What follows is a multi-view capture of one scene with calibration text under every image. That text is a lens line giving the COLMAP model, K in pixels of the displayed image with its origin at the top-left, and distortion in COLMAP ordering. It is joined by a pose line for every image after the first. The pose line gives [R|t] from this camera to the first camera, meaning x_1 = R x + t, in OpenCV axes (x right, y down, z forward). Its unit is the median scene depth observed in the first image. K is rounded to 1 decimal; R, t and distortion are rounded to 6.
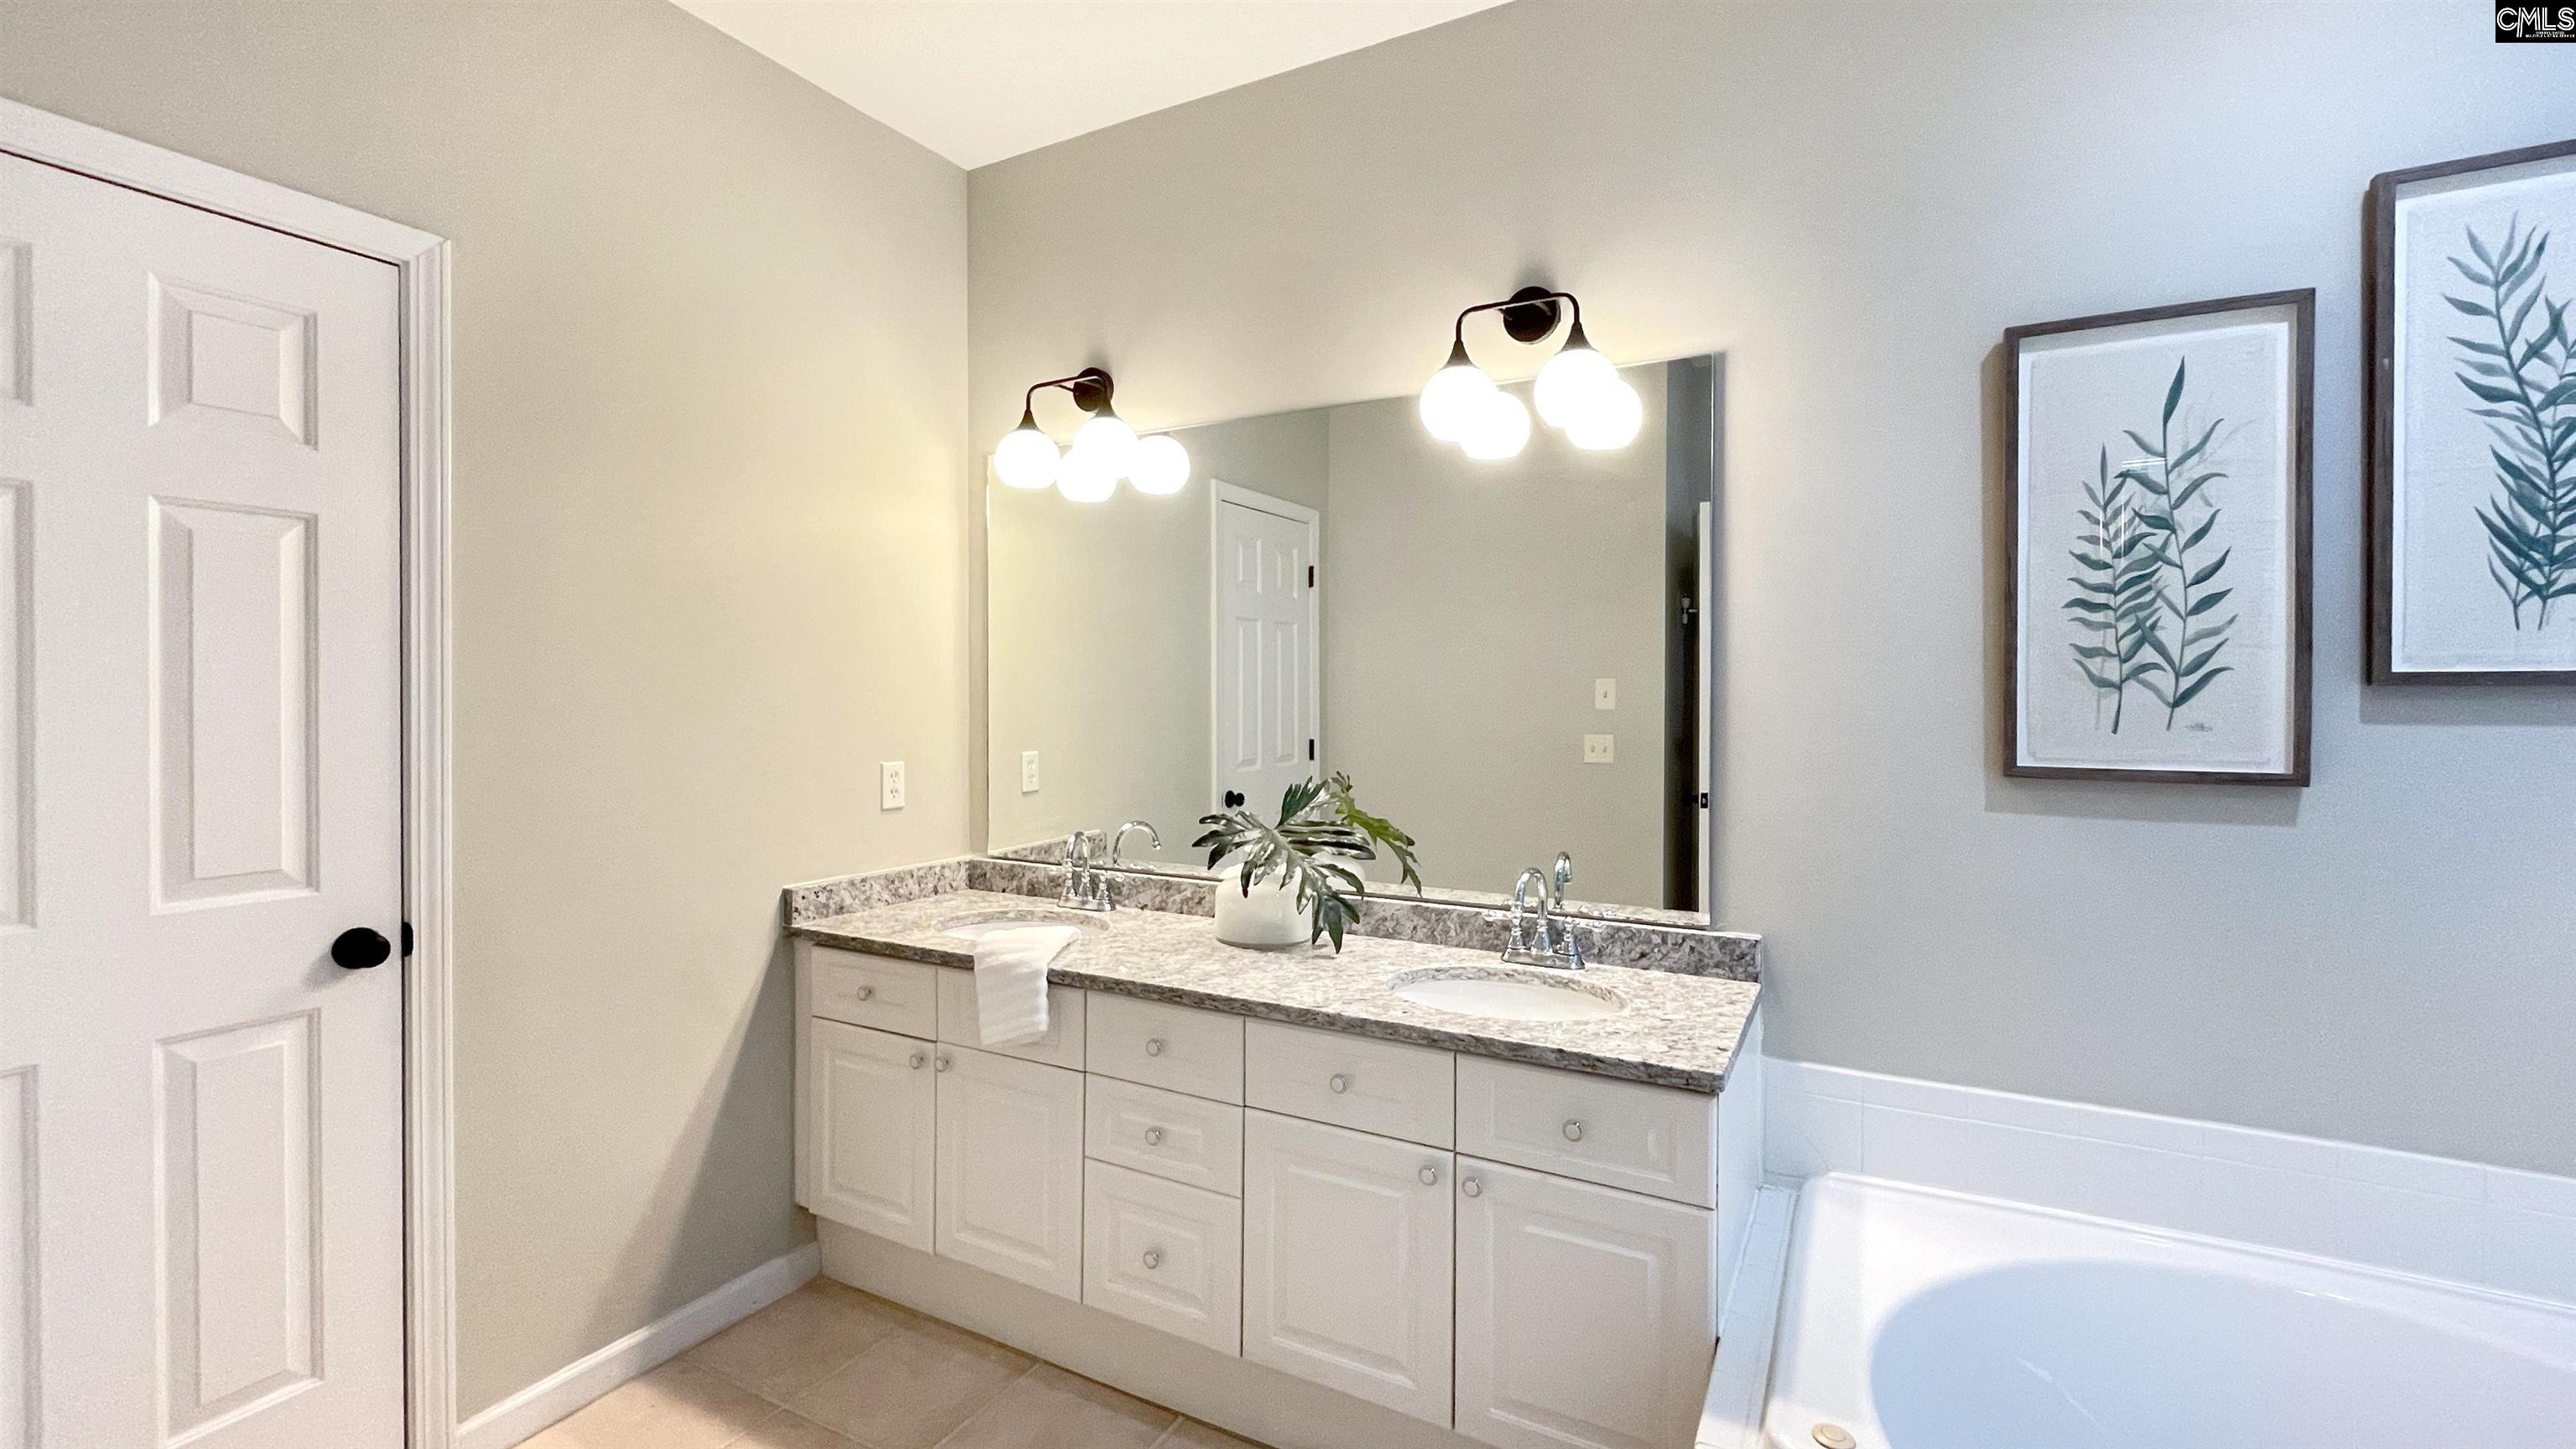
lens RADIAL K [[1082.2, 0, 1291.1], [0, 1082.2, 707.3], [0, 0, 1]] dist [0.007245, -0.002287]
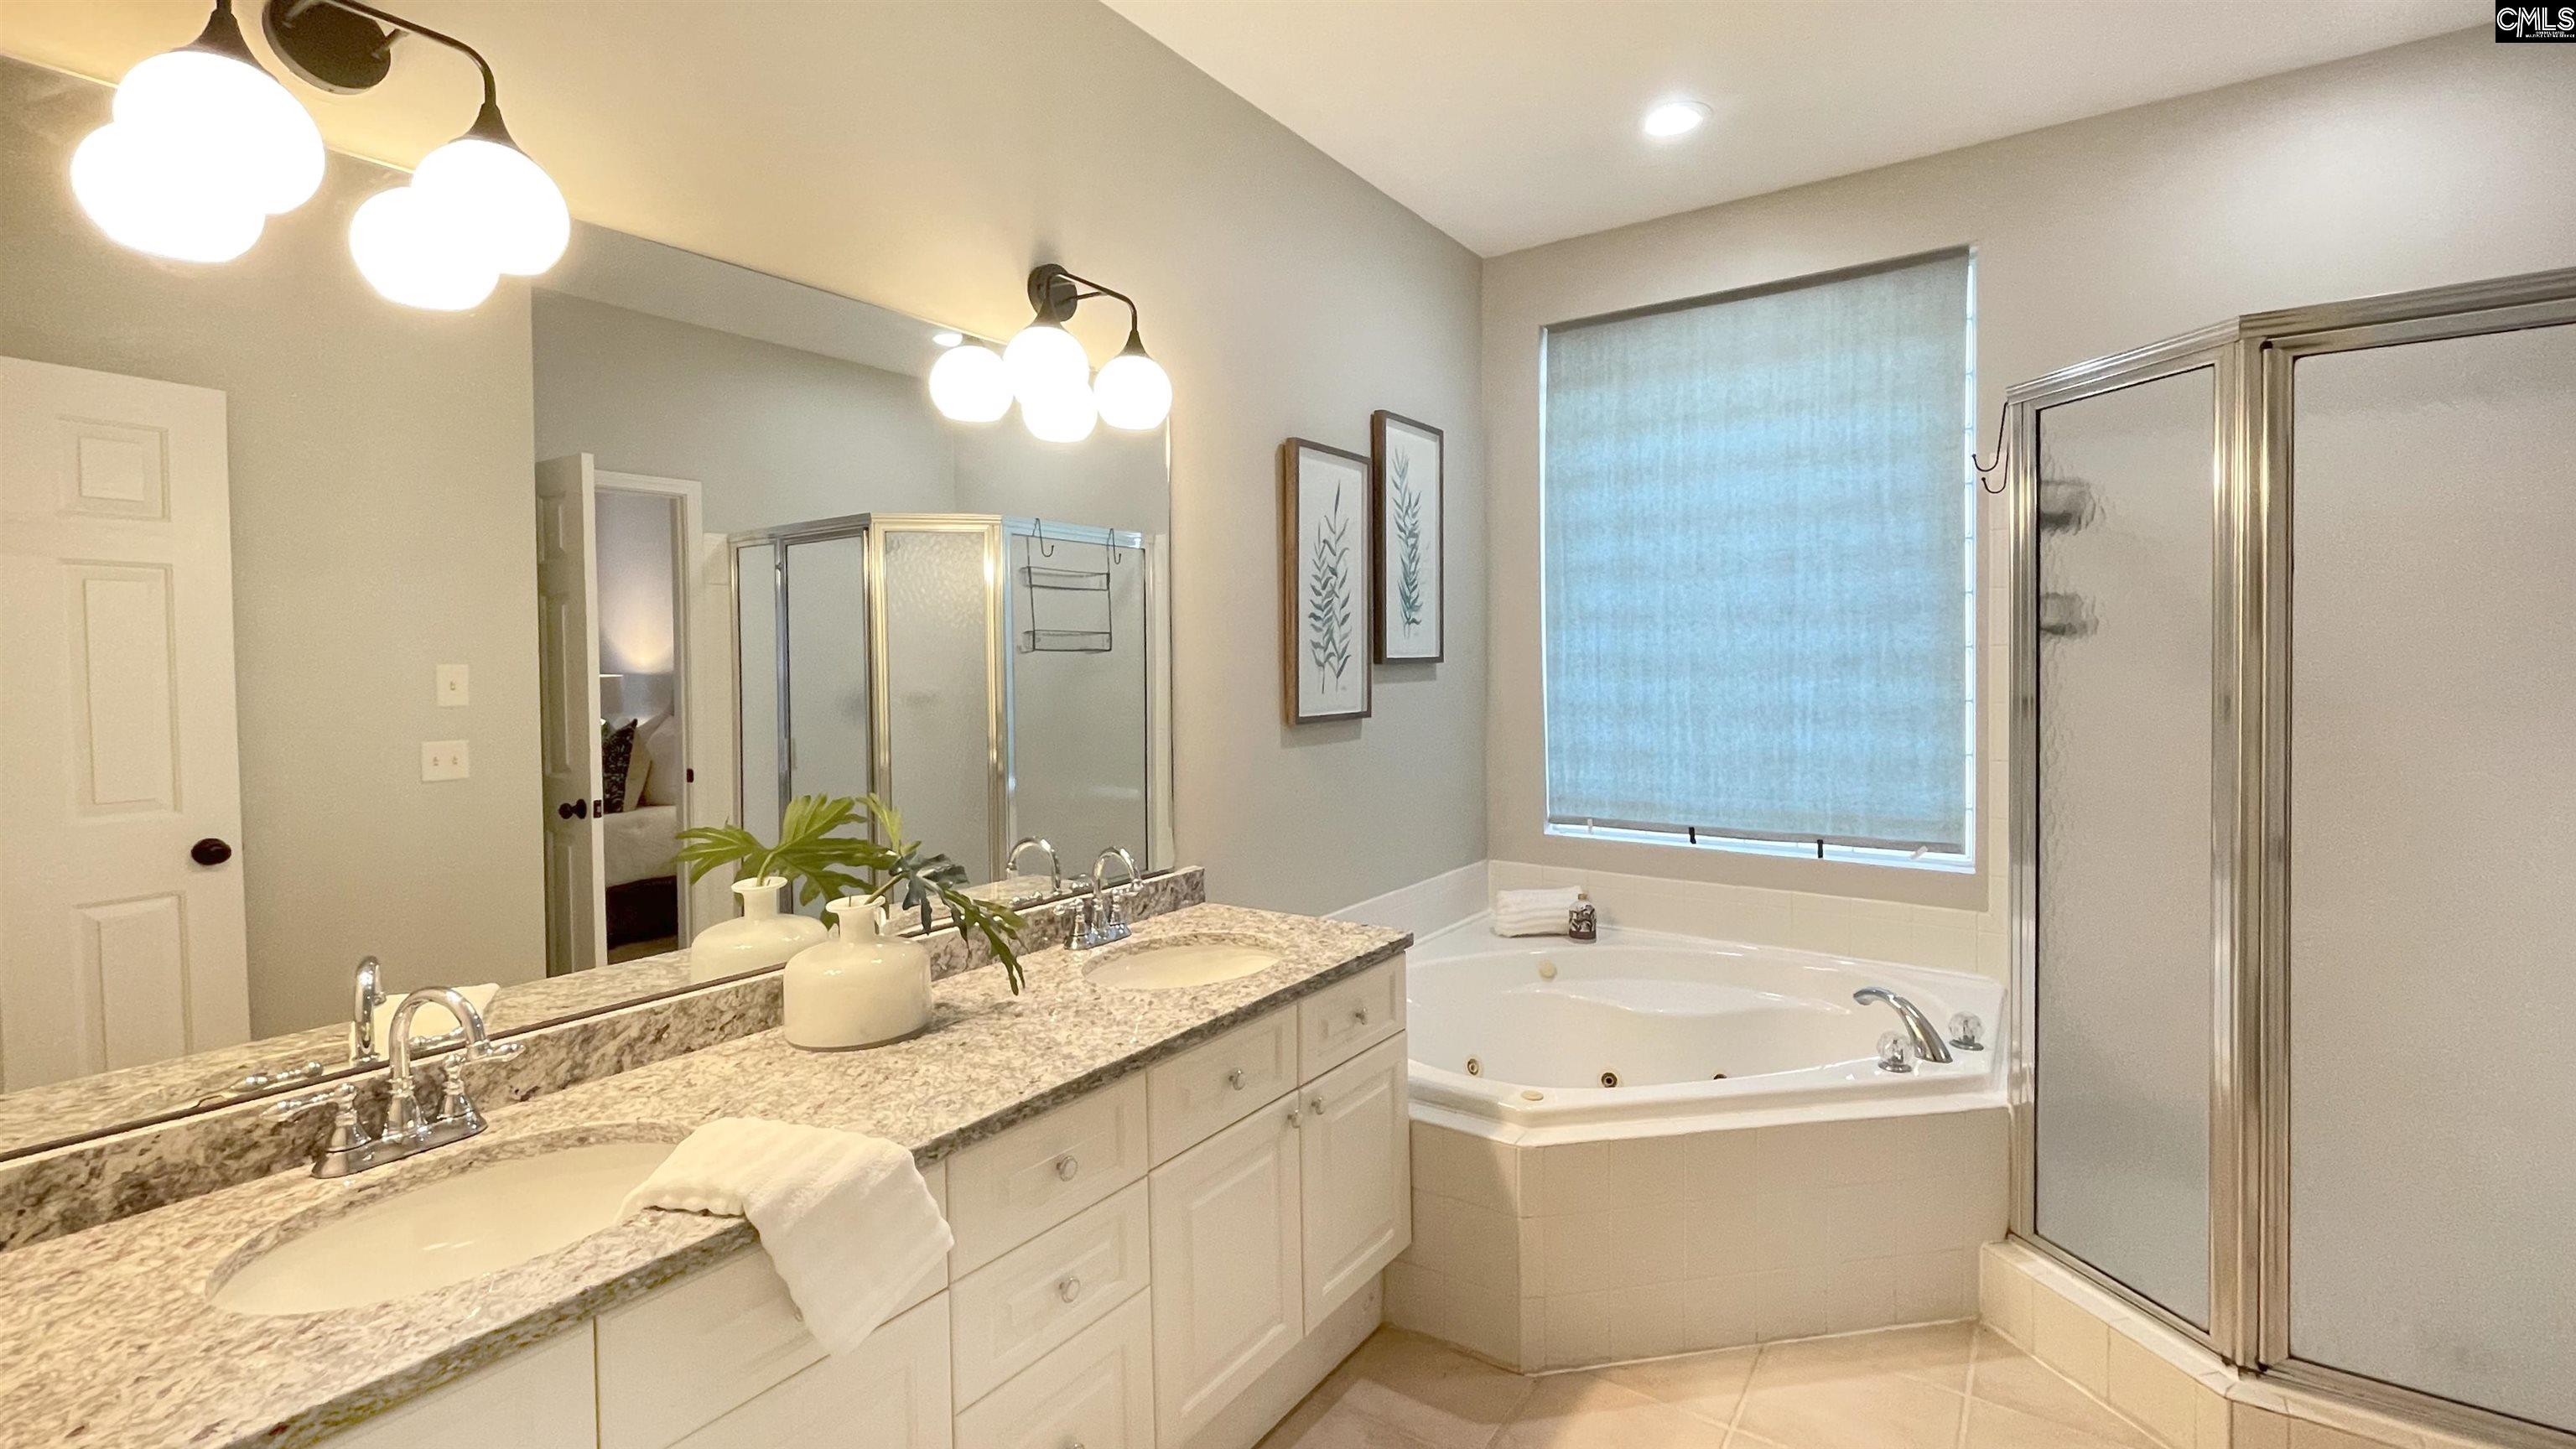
lens RADIAL K [[1082.2, 0, 1285.0], [0, 1082.2, 699.7], [0, 0, 1]] dist [0.007245, -0.002287]
pose [[0.131475, -0.036490, 0.990648, -0.926722], [0.029812, 0.999016, 0.032842, -0.024269], [-0.990871, 0.025215, 0.132433, 0.846536]]
